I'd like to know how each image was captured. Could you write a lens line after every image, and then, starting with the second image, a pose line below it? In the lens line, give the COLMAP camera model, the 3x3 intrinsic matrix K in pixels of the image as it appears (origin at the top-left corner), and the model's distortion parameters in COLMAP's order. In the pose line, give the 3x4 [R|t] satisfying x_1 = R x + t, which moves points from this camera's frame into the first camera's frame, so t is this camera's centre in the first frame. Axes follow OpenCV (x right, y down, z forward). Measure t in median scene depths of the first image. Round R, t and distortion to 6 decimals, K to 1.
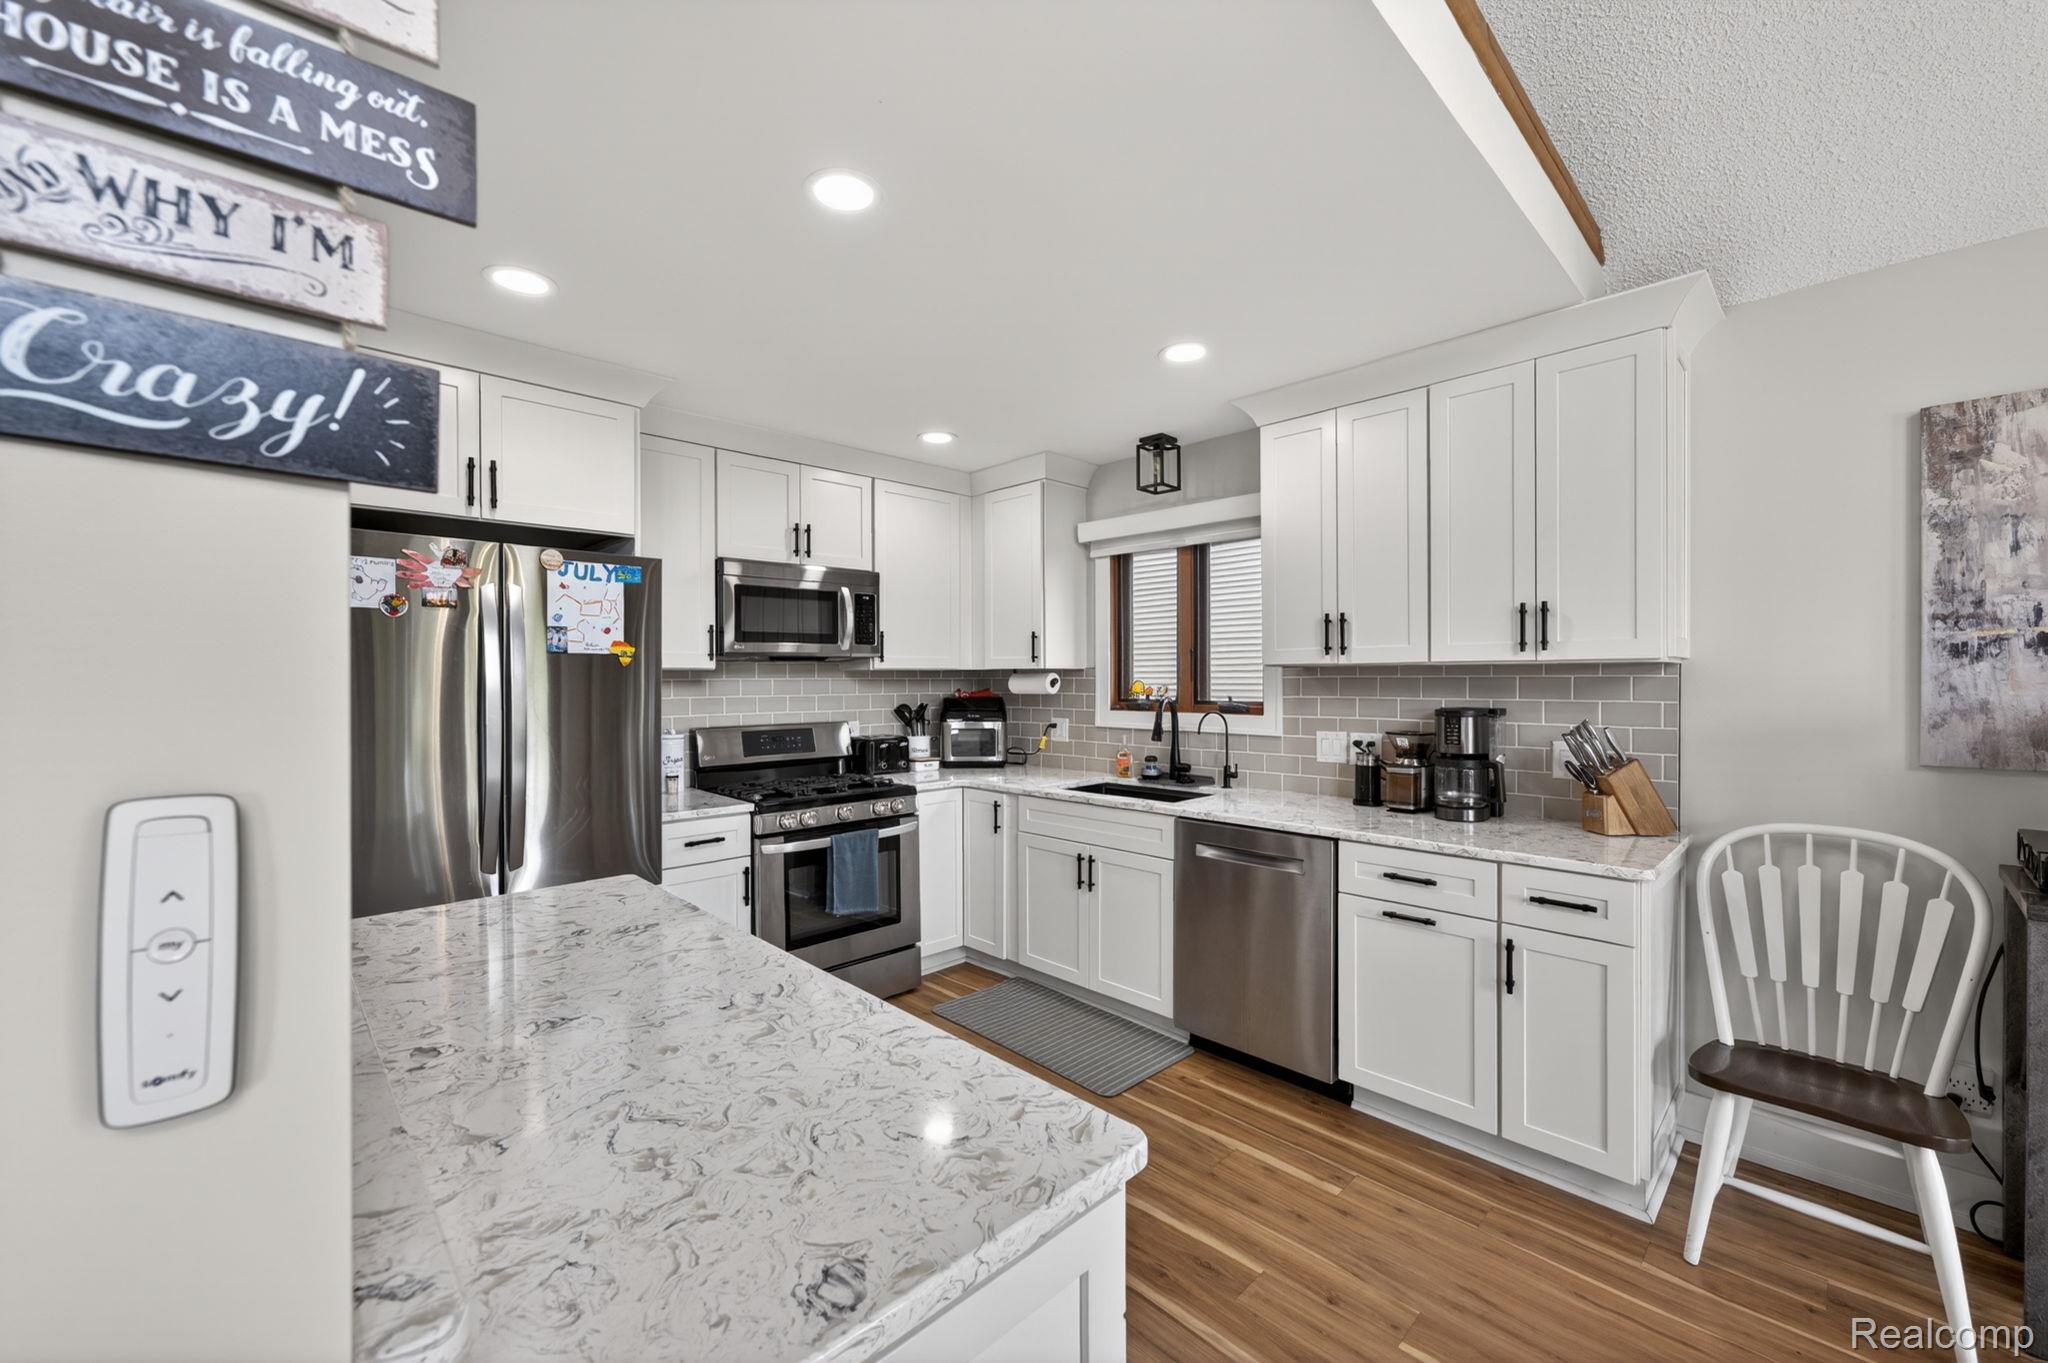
lens RADIAL K [[811.0, 0, 1017.5], [0, 811.0, 677.6], [0, 0, 1]] dist [-0.009997, 0.000517]
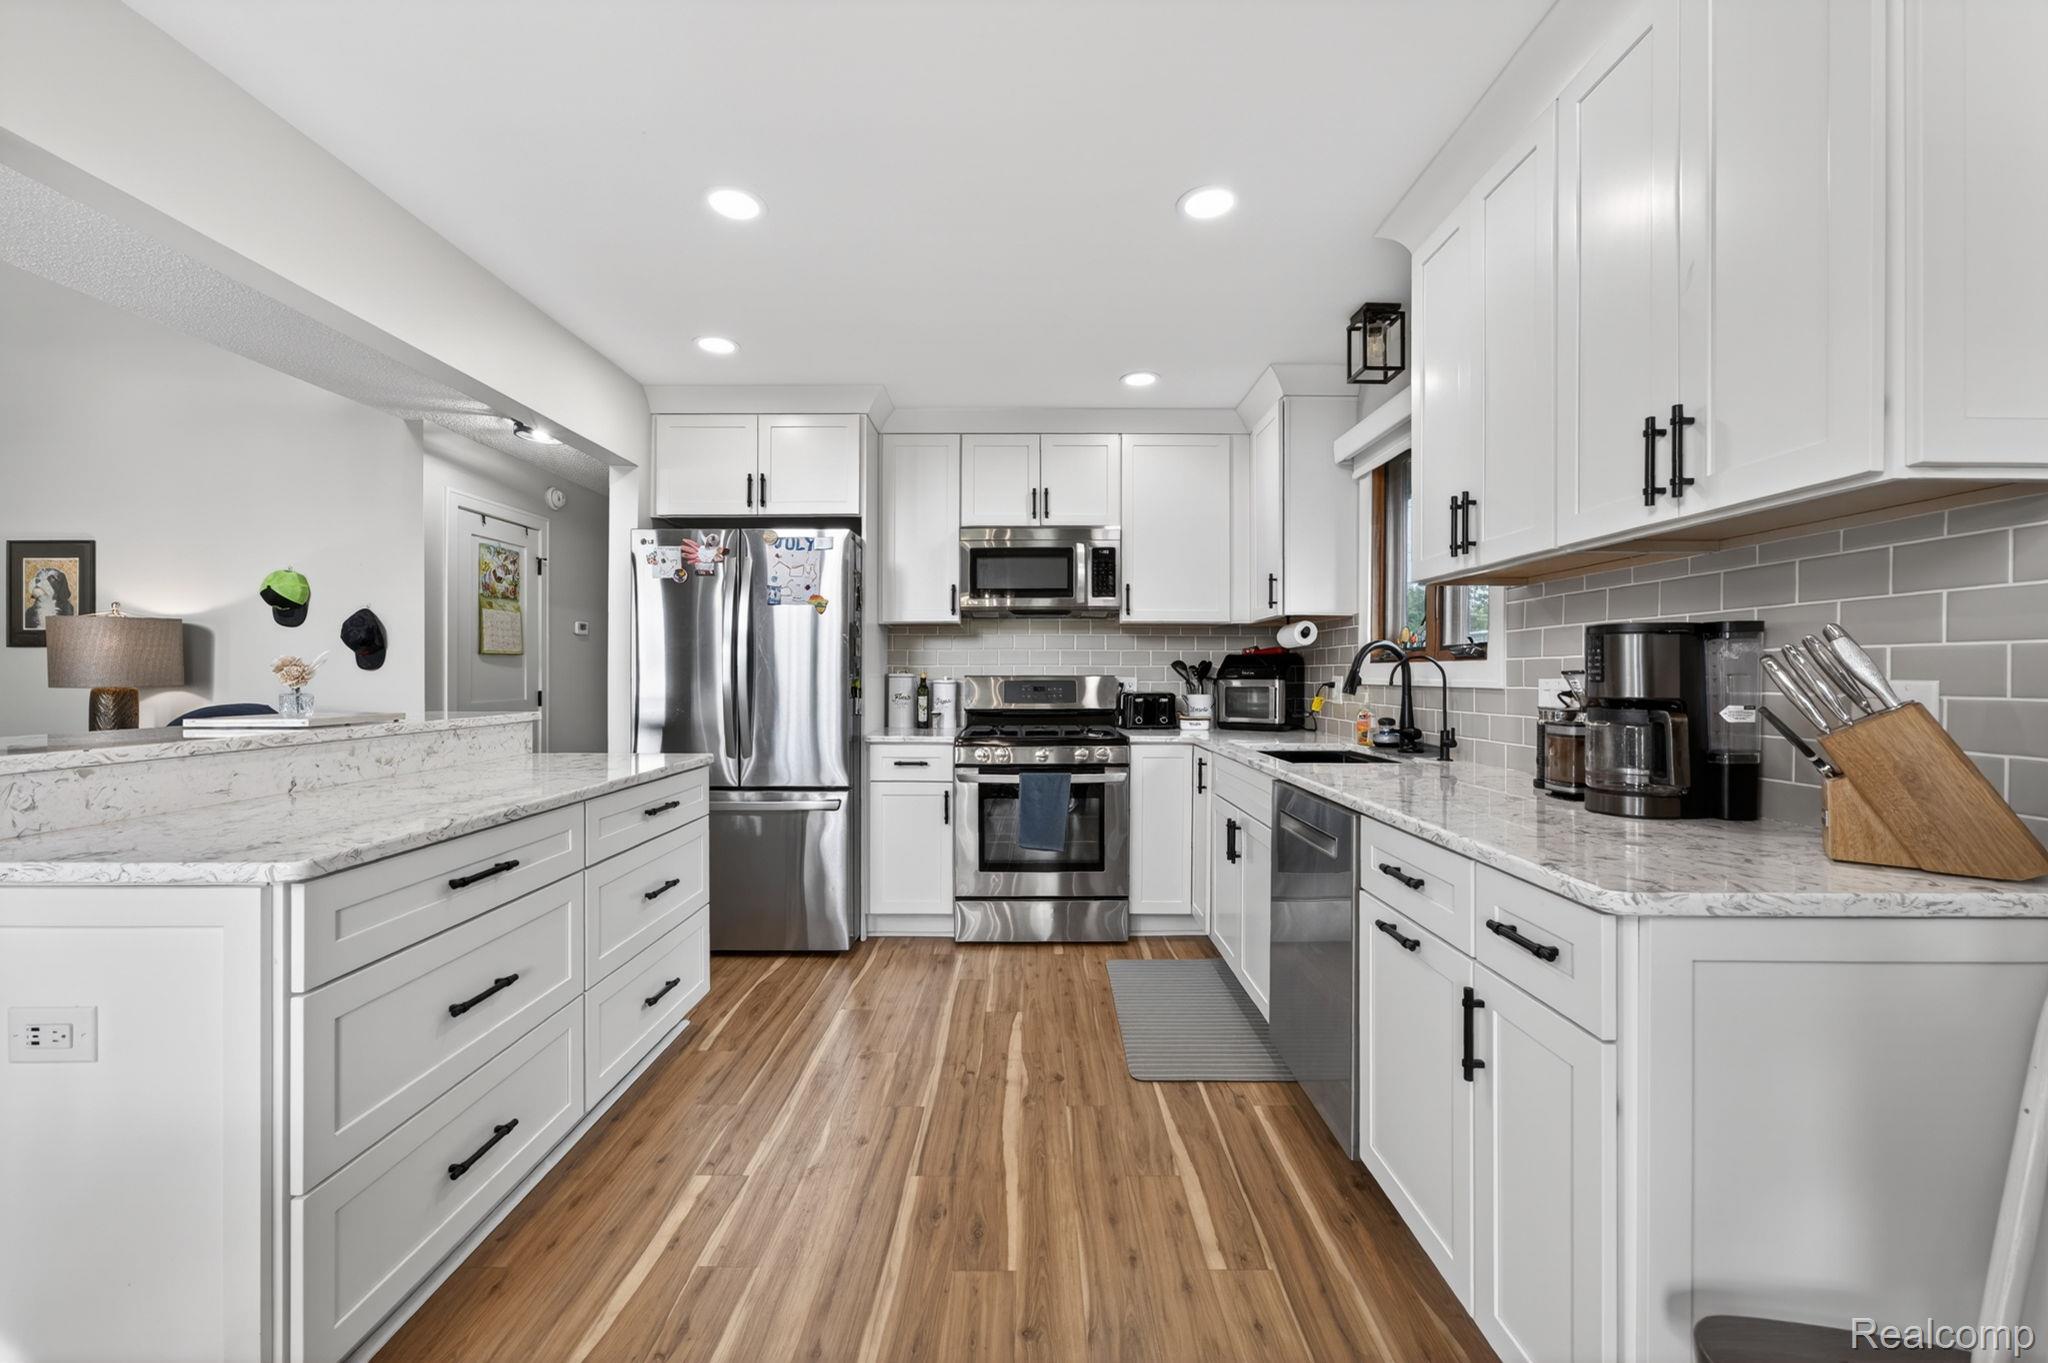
lens RADIAL K [[811.0, 0, 1029.3], [0, 811.0, 674.0], [0, 0, 1]] dist [-0.009997, 0.000517]
pose [[0.720434, 0.004239, -0.693511, 0.490186], [-0.004660, 0.999988, 0.001272, 0.058393], [0.693508, 0.002315, 0.720445, 0.216824]]
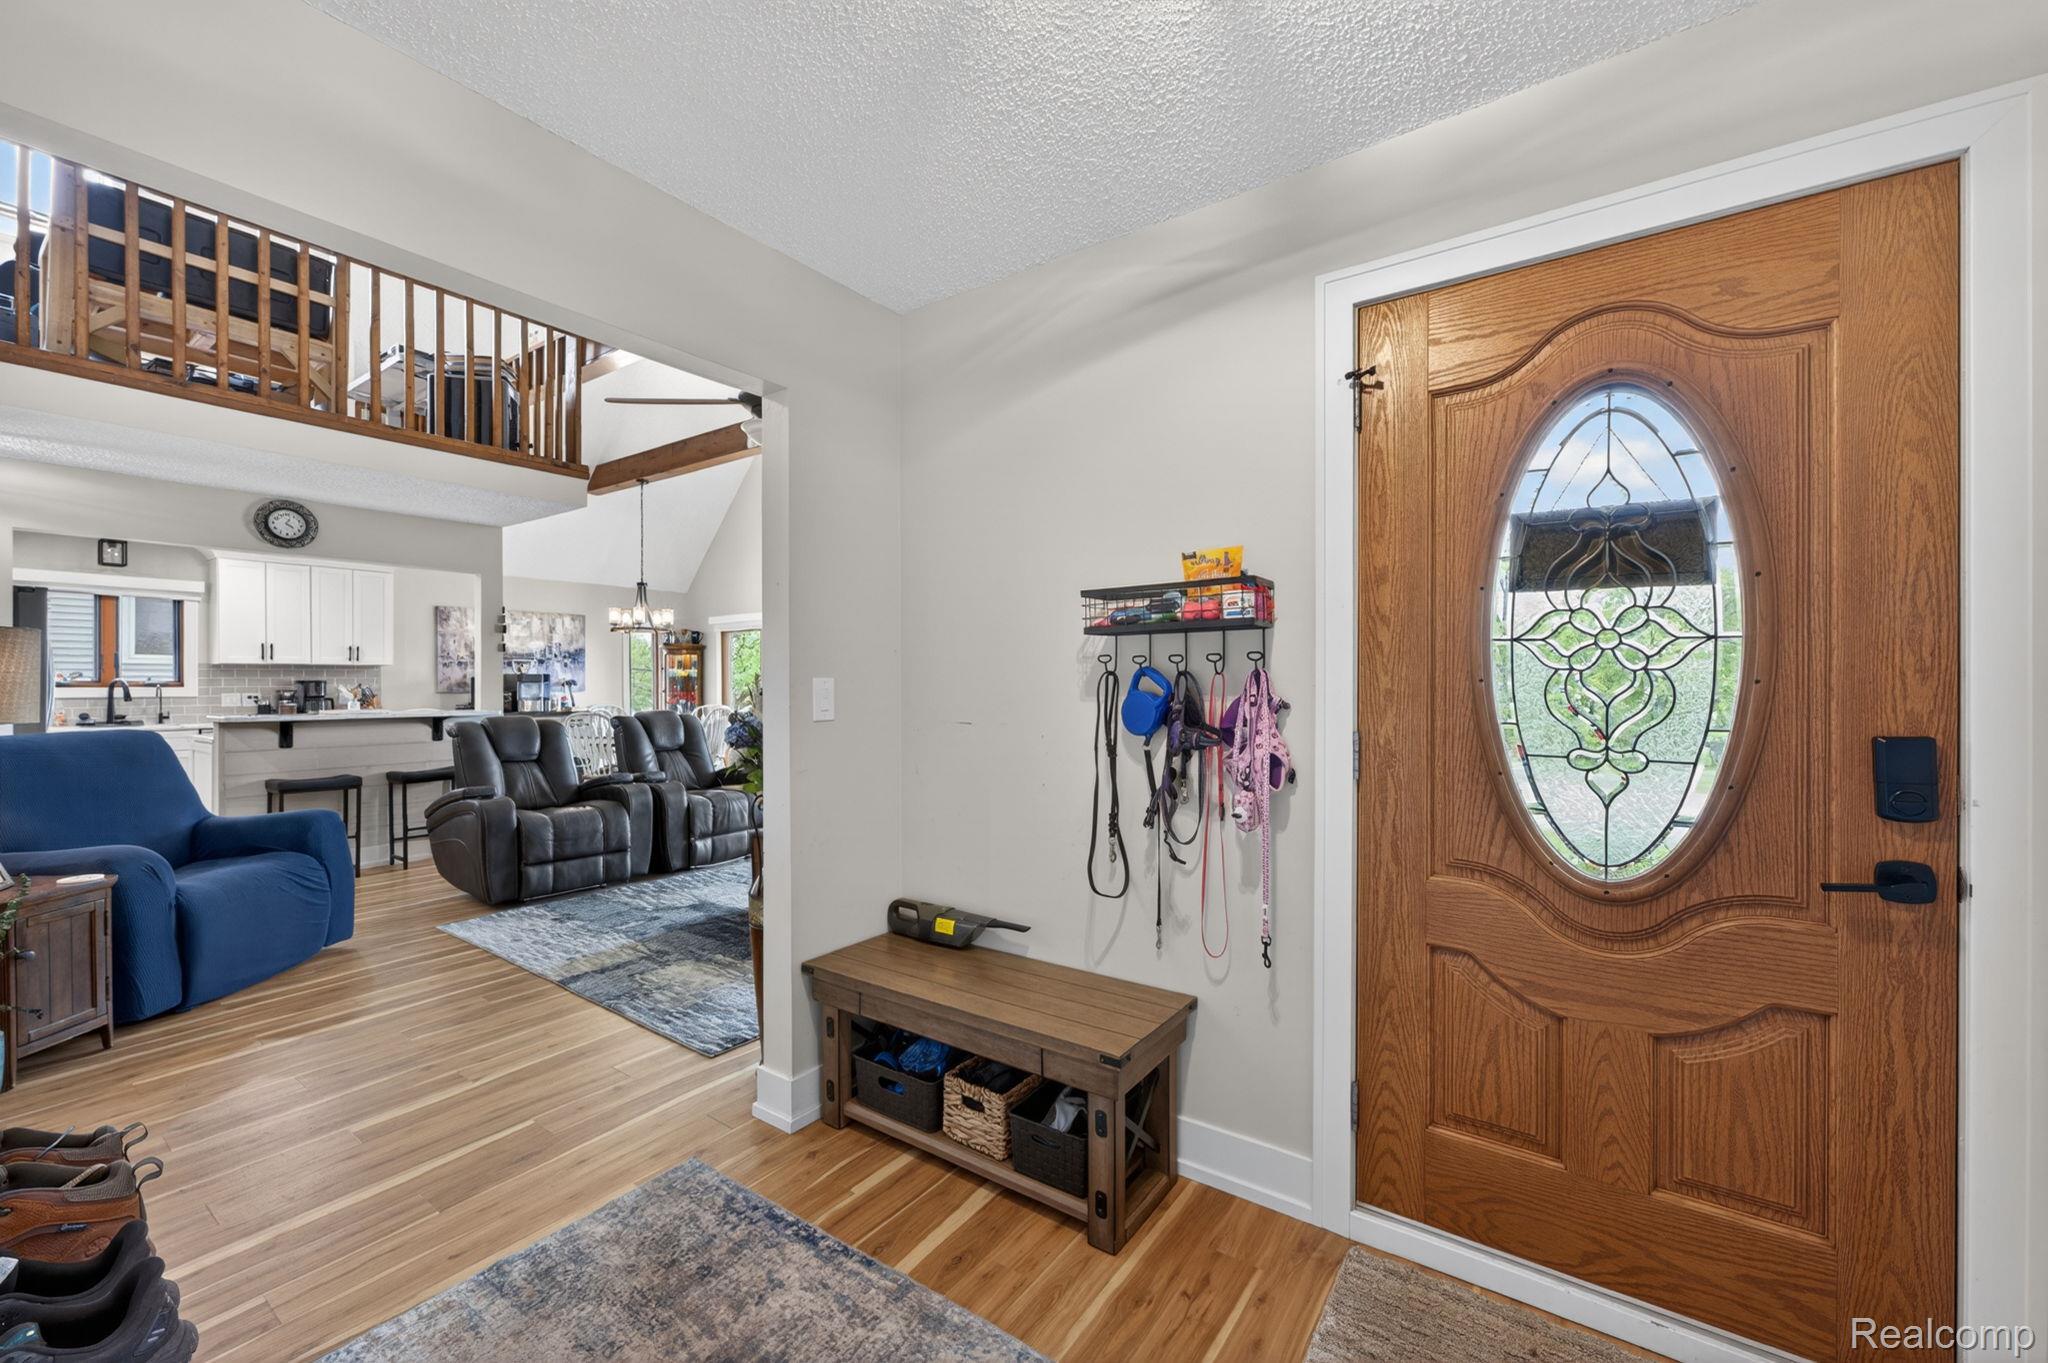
lens RADIAL K [[811.0, 0, 1023.6], [0, 811.0, 685.3], [0, 0, 1]] dist [-0.009997, 0.000517]
pose [[-0.190624, 0.002887, 0.981659, -2.070545], [0.003998, 0.999990, -0.002165, 0.054629], [-0.981655, 0.003512, -0.190634, -0.685014]]
